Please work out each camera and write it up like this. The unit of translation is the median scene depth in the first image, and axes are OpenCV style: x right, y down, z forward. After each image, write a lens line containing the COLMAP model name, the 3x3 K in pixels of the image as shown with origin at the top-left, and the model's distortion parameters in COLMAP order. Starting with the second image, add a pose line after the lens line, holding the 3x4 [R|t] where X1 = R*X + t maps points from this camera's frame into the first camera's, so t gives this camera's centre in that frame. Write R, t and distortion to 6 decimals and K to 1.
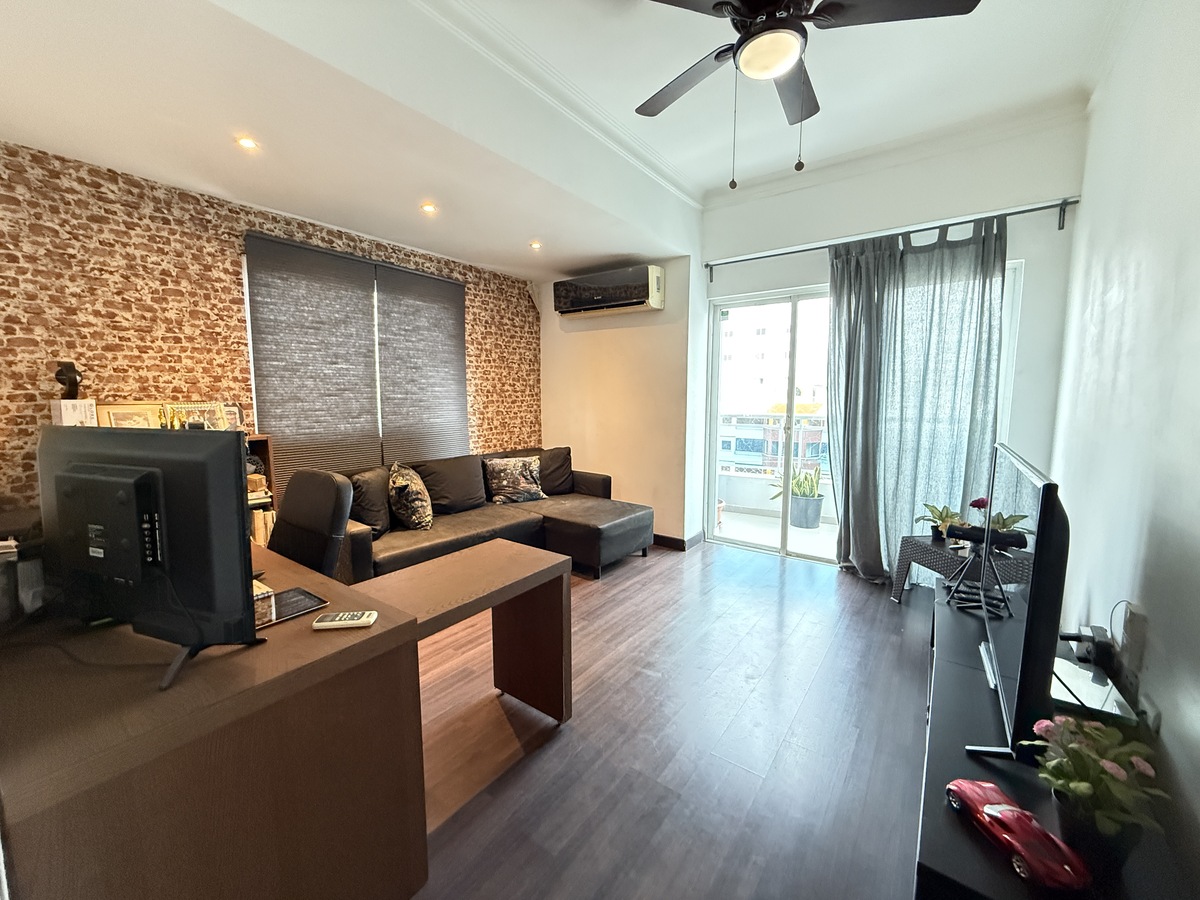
lens RADIAL K [[478.0, 0, 594.8], [0, 478.0, 448.2], [0, 0, 1]] dist [0.001009, 0.000247]
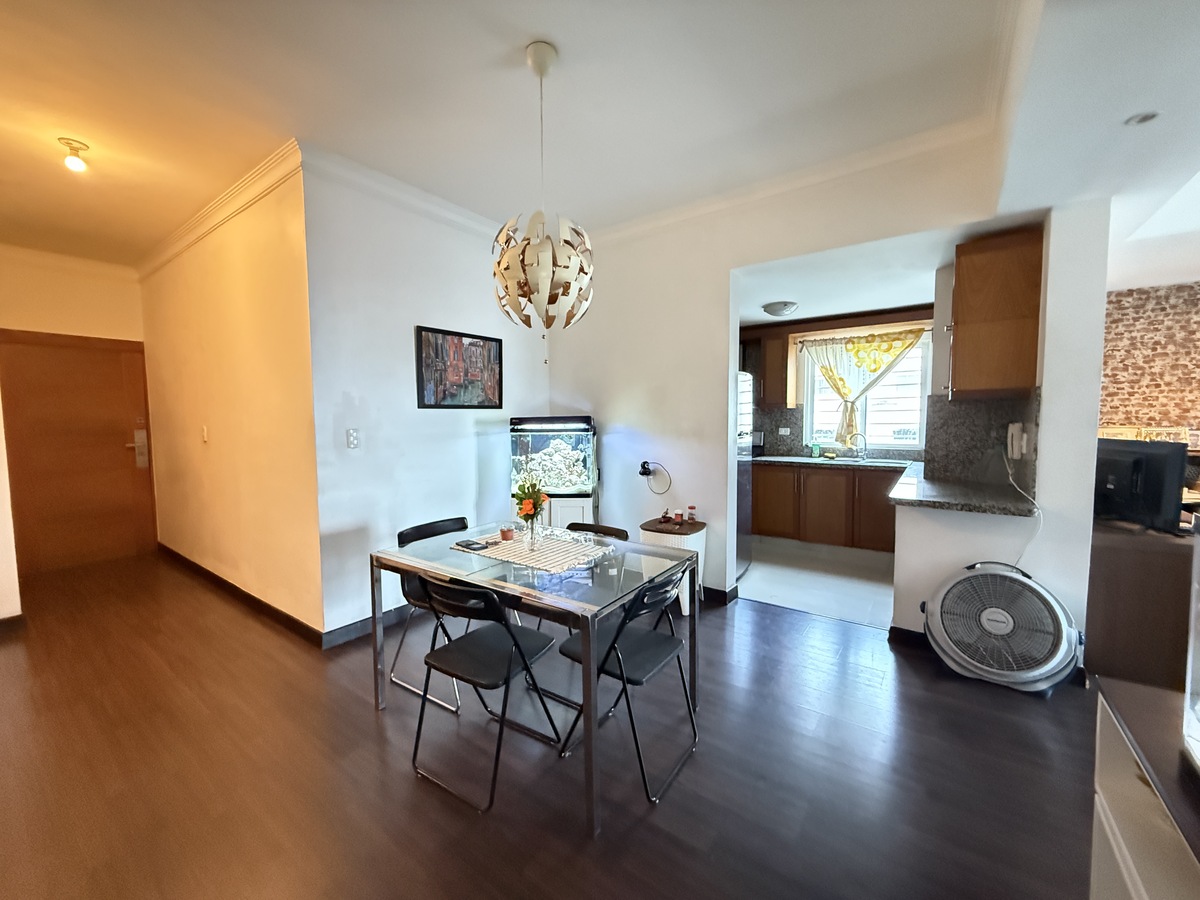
lens RADIAL K [[478.0, 0, 595.4], [0, 478.0, 450.8], [0, 0, 1]] dist [0.001009, 0.000247]
pose [[0.009731, 0.066917, -0.997711, 0.648697], [-0.101397, 0.992681, 0.065591, 0.059716], [0.994798, 0.100527, 0.016445, -0.790554]]
